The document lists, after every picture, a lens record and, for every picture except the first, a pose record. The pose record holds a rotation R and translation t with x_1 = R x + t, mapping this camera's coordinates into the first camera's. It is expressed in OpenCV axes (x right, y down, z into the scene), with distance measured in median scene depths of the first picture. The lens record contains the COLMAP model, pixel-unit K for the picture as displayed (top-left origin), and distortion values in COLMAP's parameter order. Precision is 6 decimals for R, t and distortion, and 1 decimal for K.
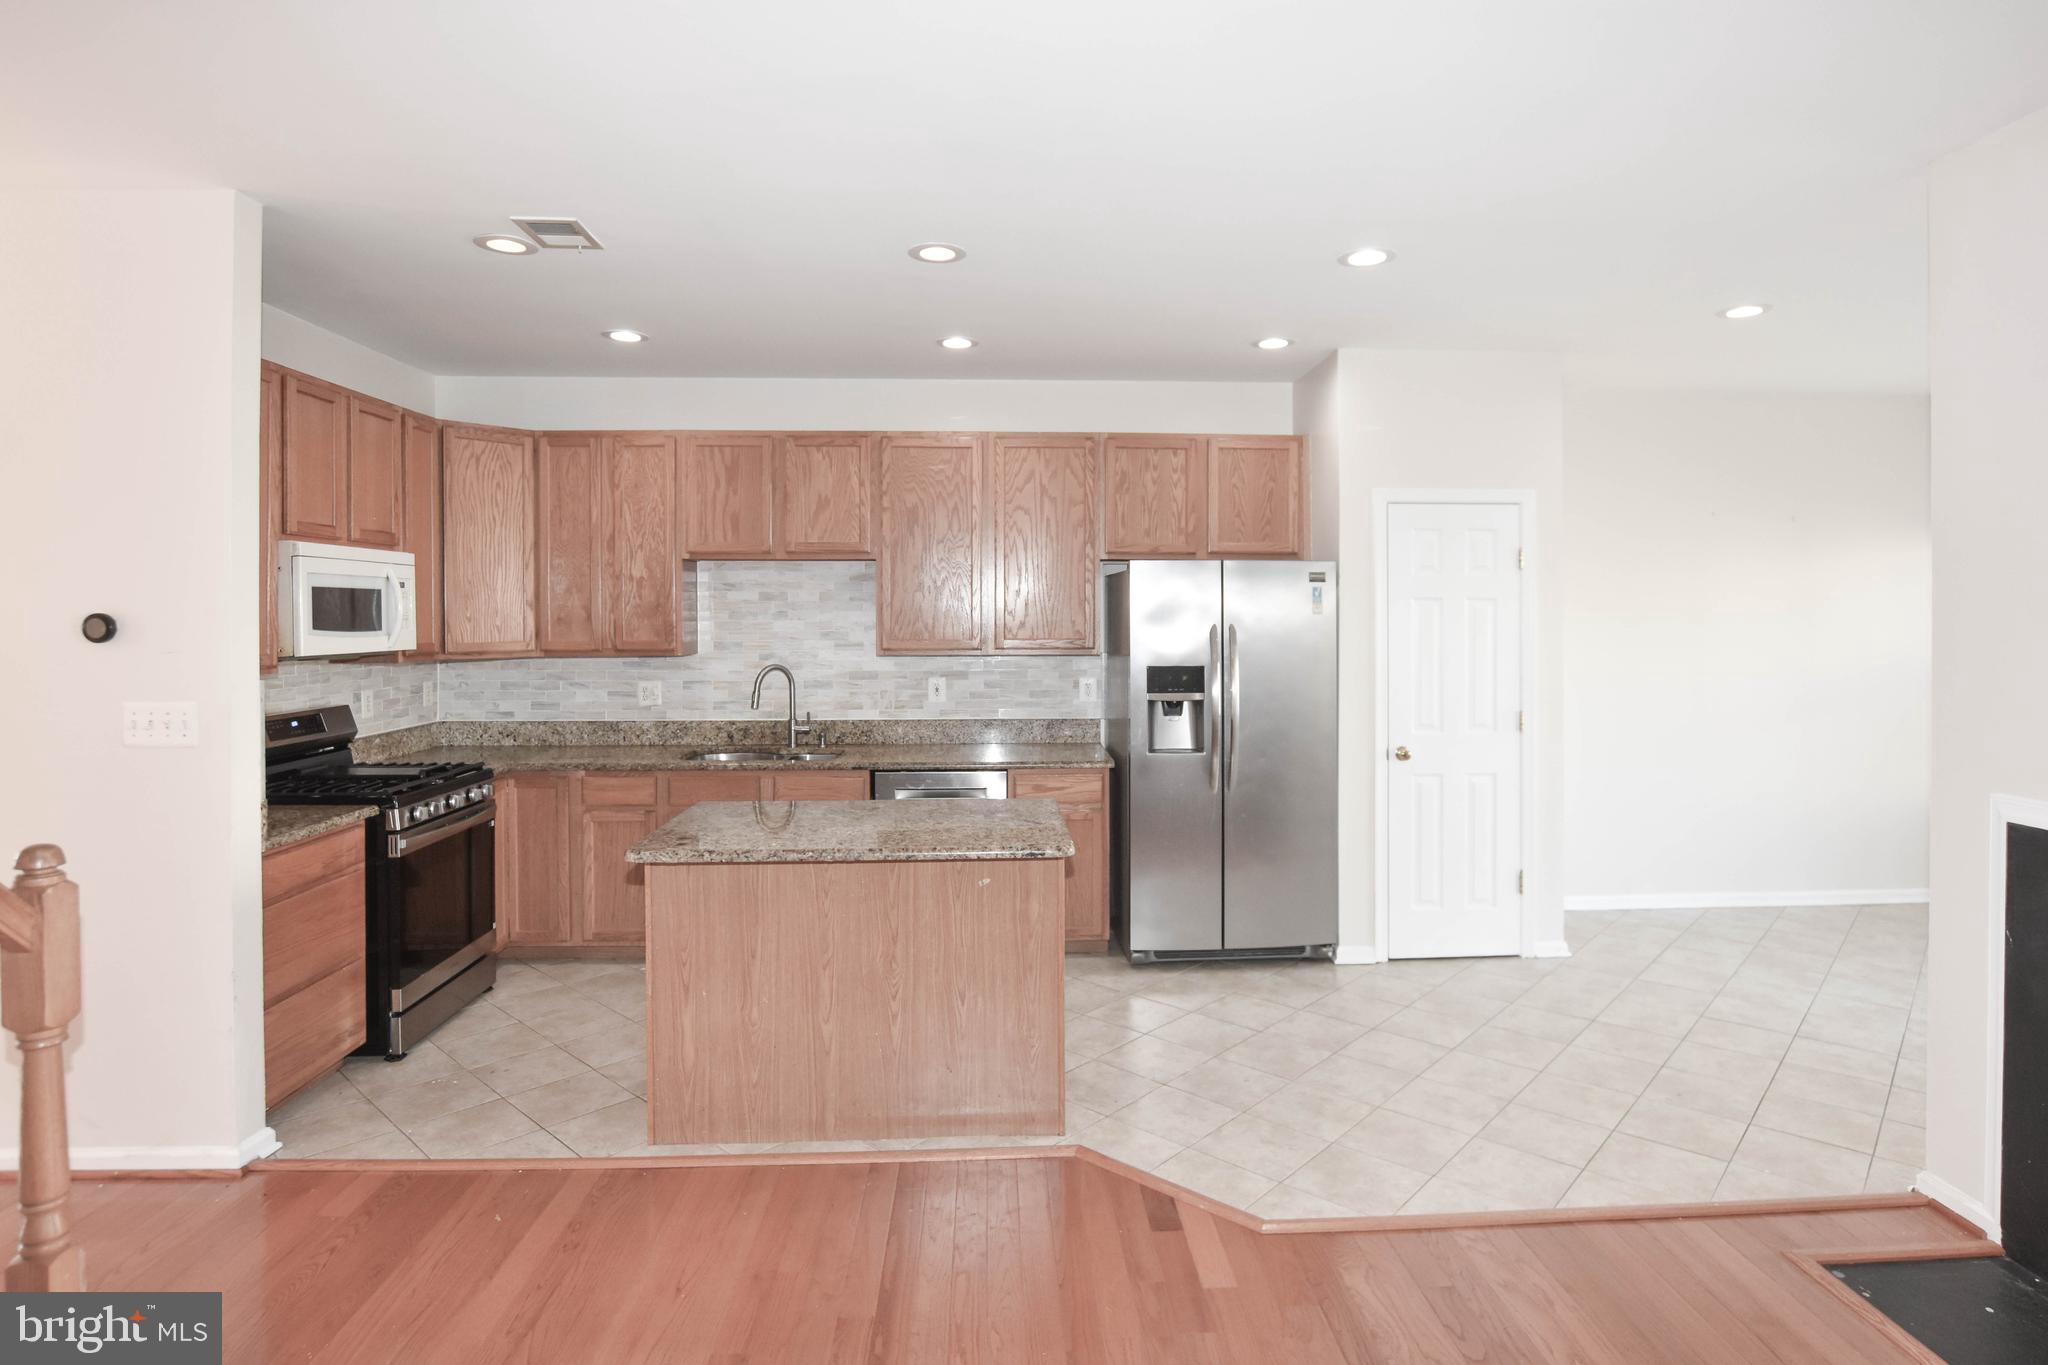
lens RADIAL K [[1073.9, 0, 1048.6], [0, 1073.9, 613.7], [0, 0, 1]] dist [-0.026621, 0.005208]
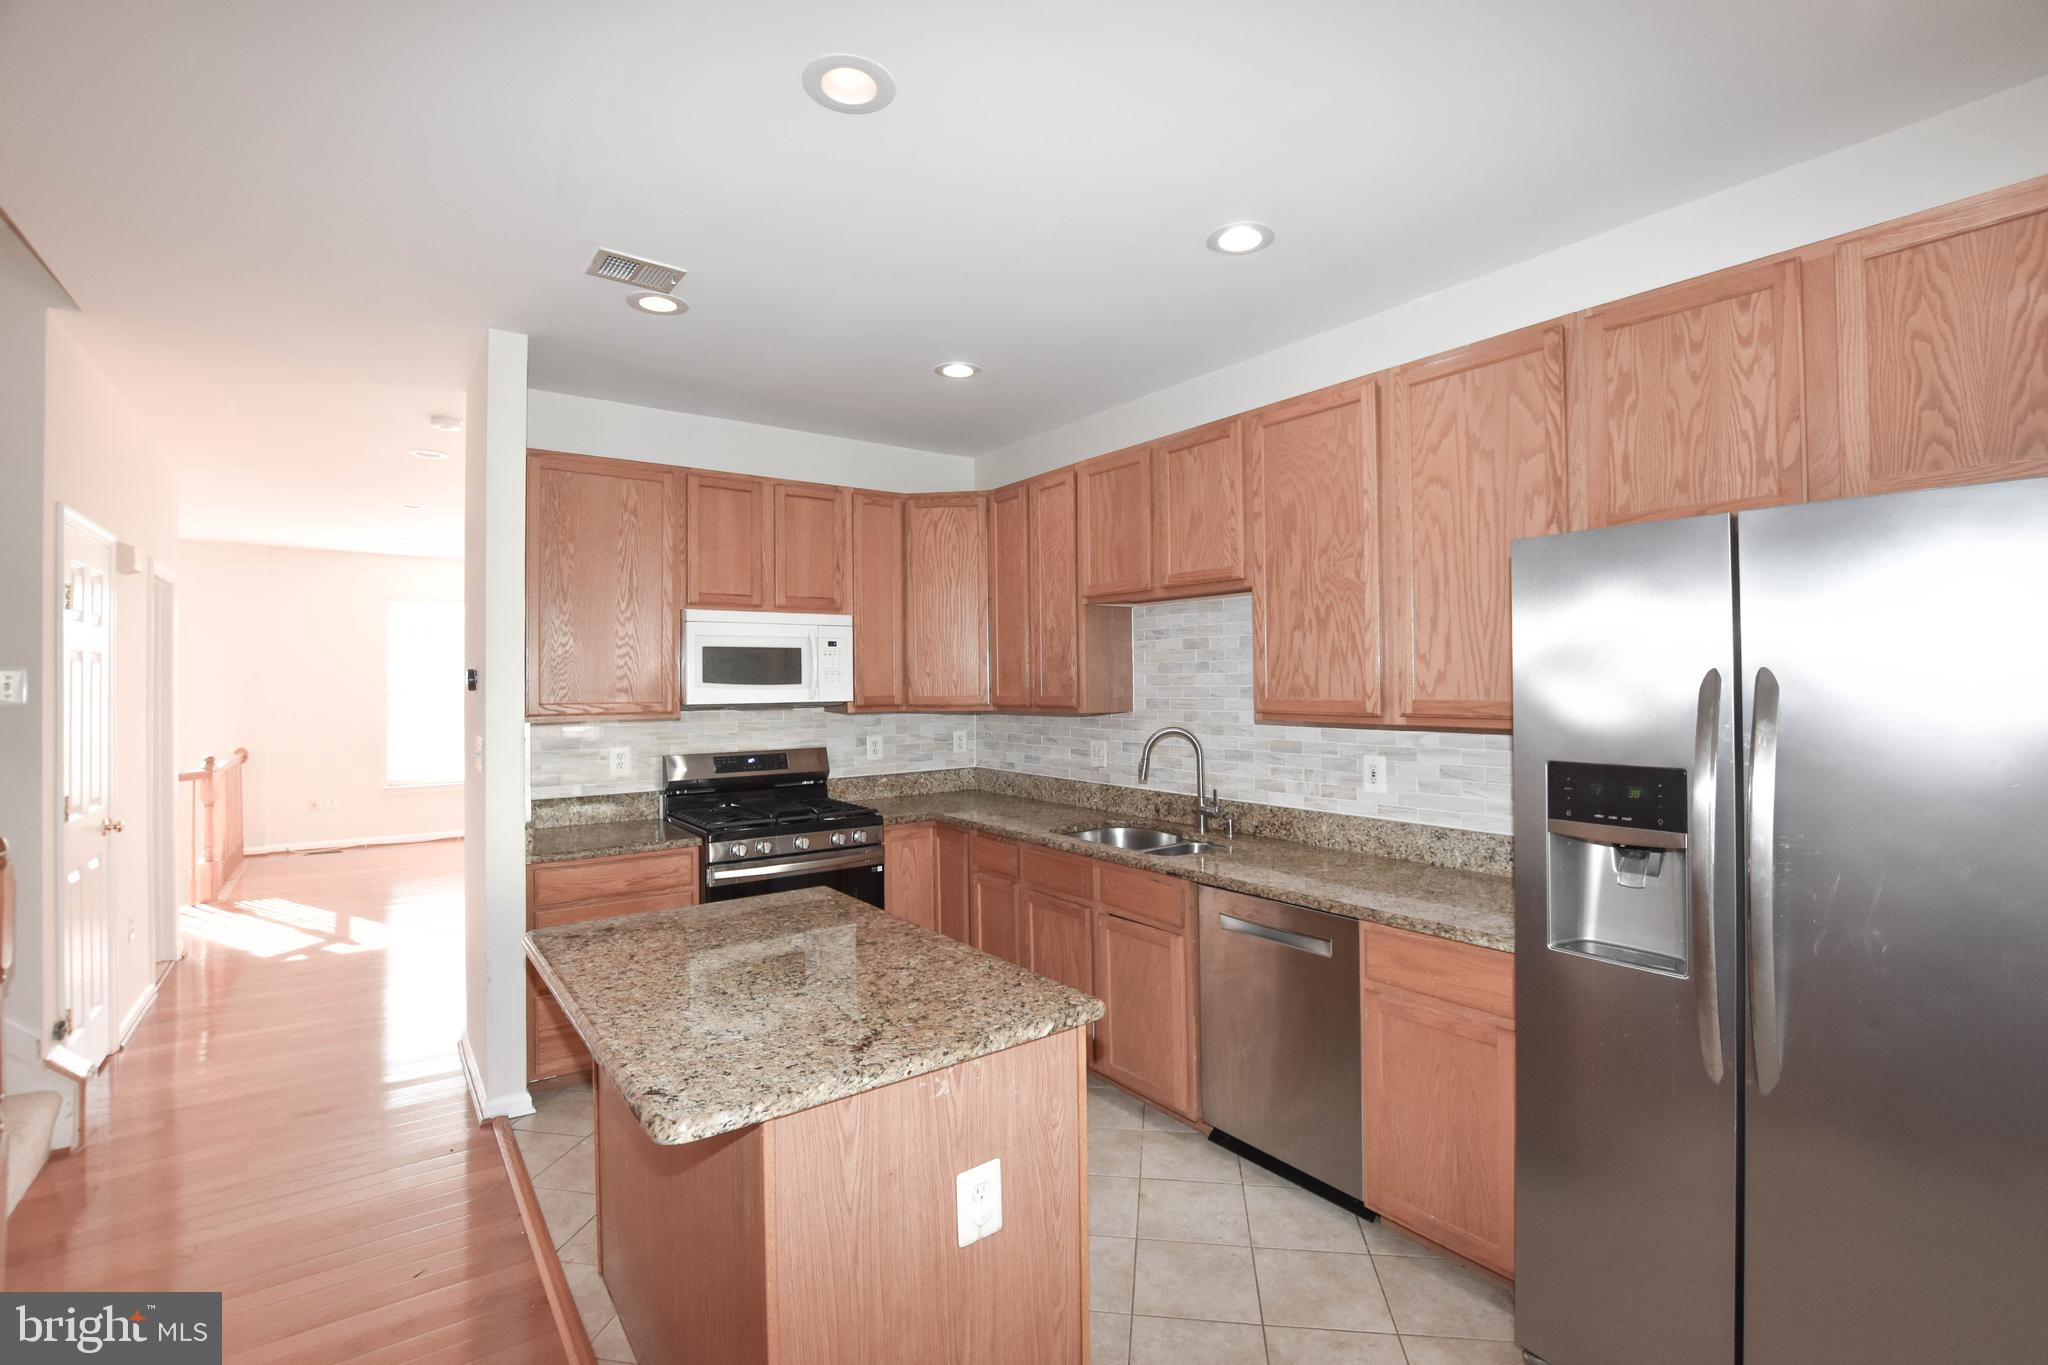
lens RADIAL K [[940.5, 0, 1036.6], [0, 940.5, 660.9], [0, 0, 1]] dist [-0.032785, 0.004299]
pose [[0.544338, -0.019565, -0.838638, 0.289693], [0.009248, 0.999807, -0.017323, 0.008842], [0.838815, 0.001674, 0.544414, 0.542528]]
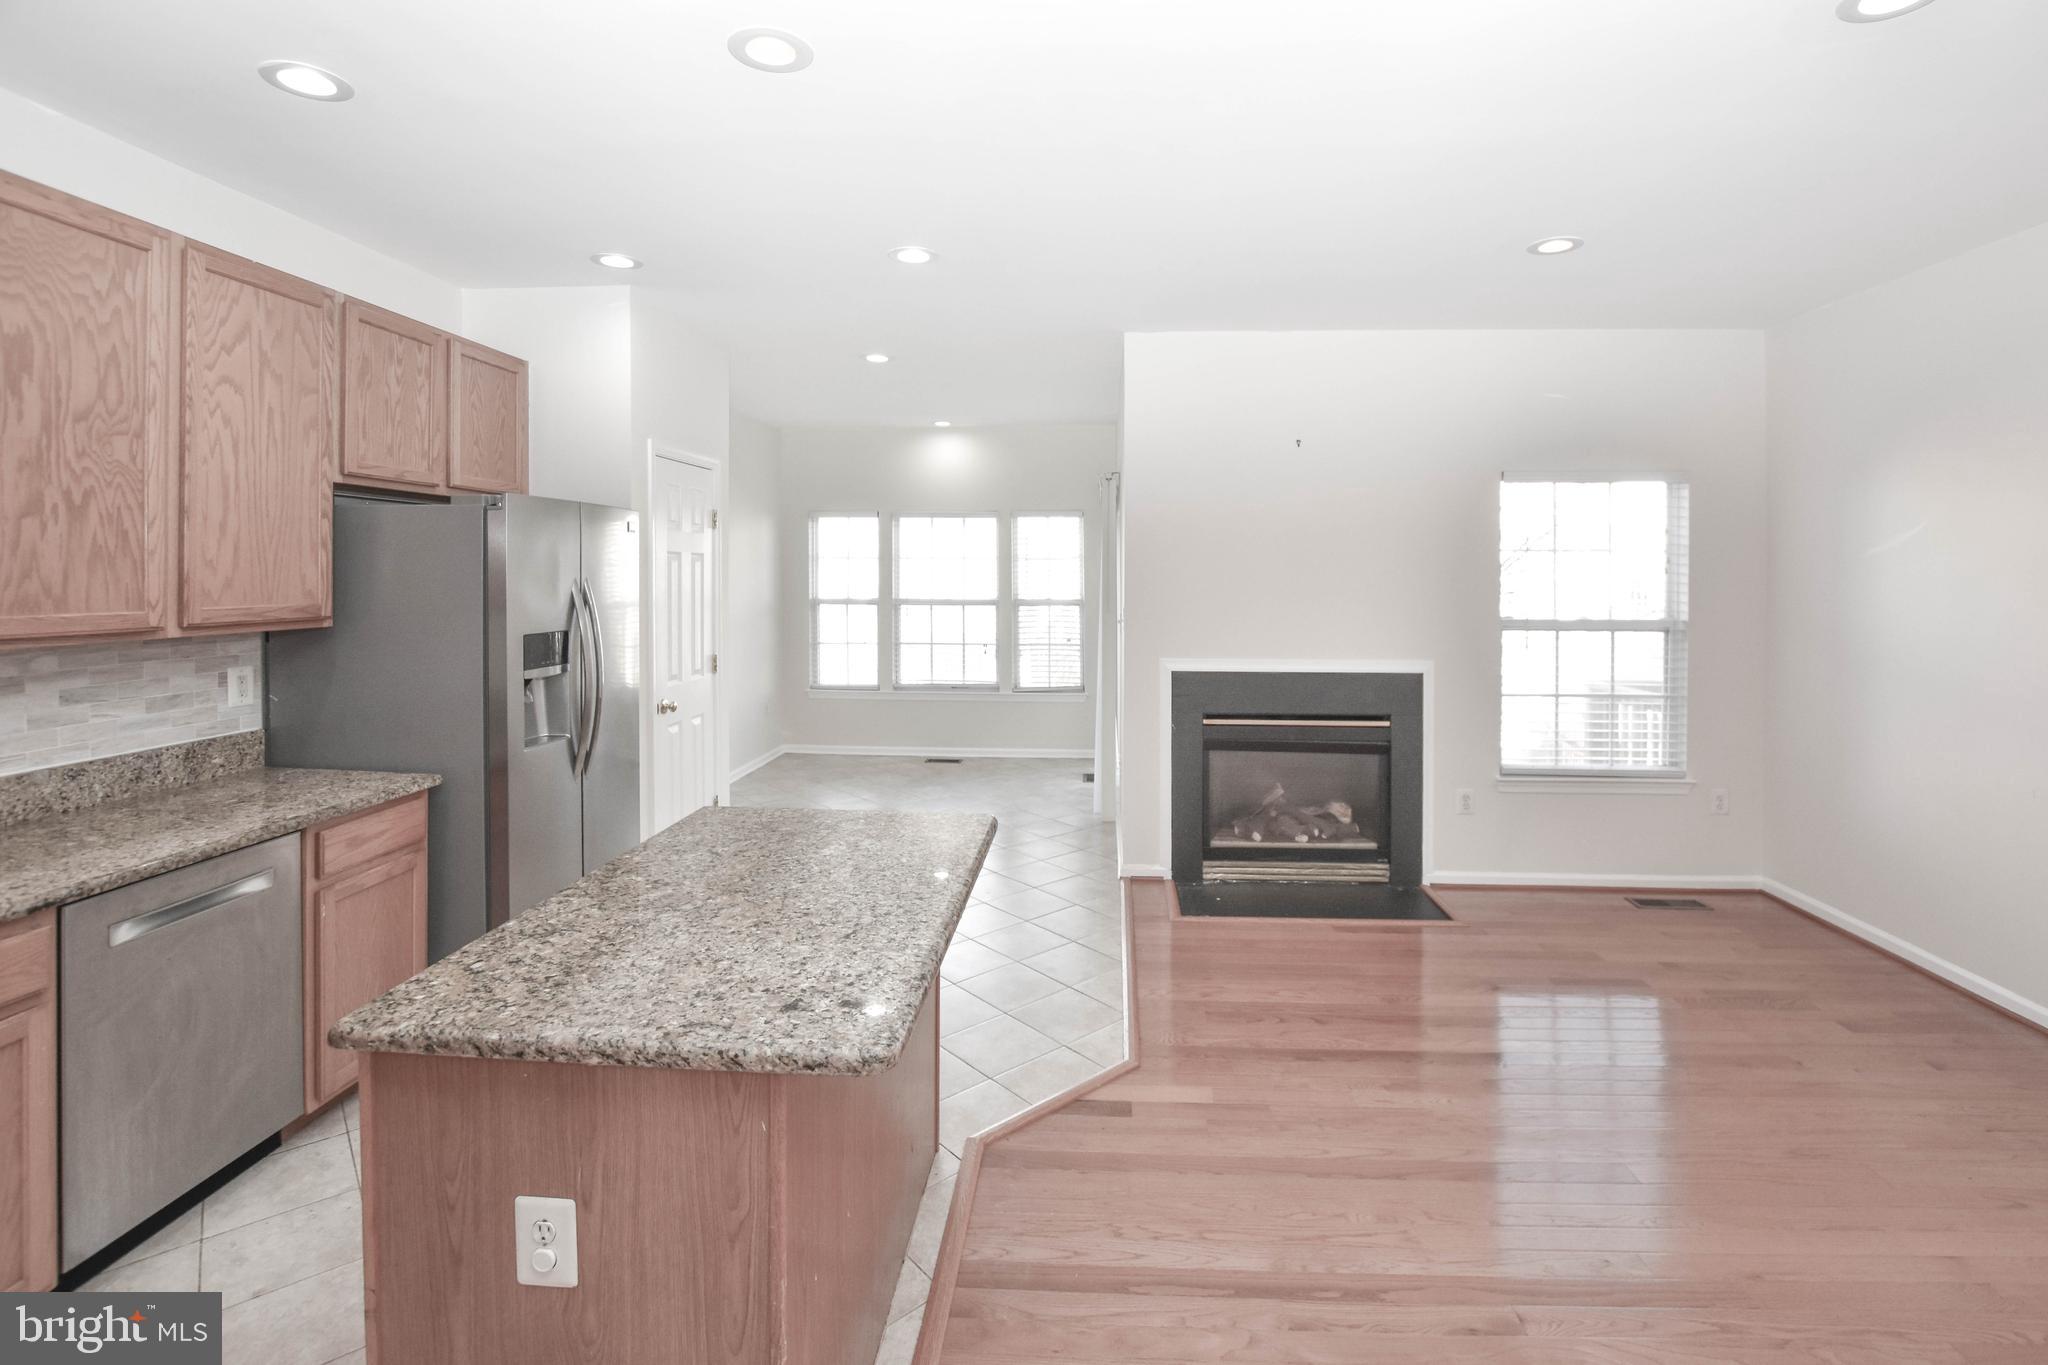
lens RADIAL K [[940.5, 0, 1050.6], [0, 940.5, 566.2], [0, 0, 1]] dist [-0.032785, 0.004299]
pose [[0.123264, 0.008978, 0.992333, -0.468577], [-0.002075, 0.999959, -0.008789, 0.004925], [-0.992372, -0.000976, 0.123278, 0.506807]]
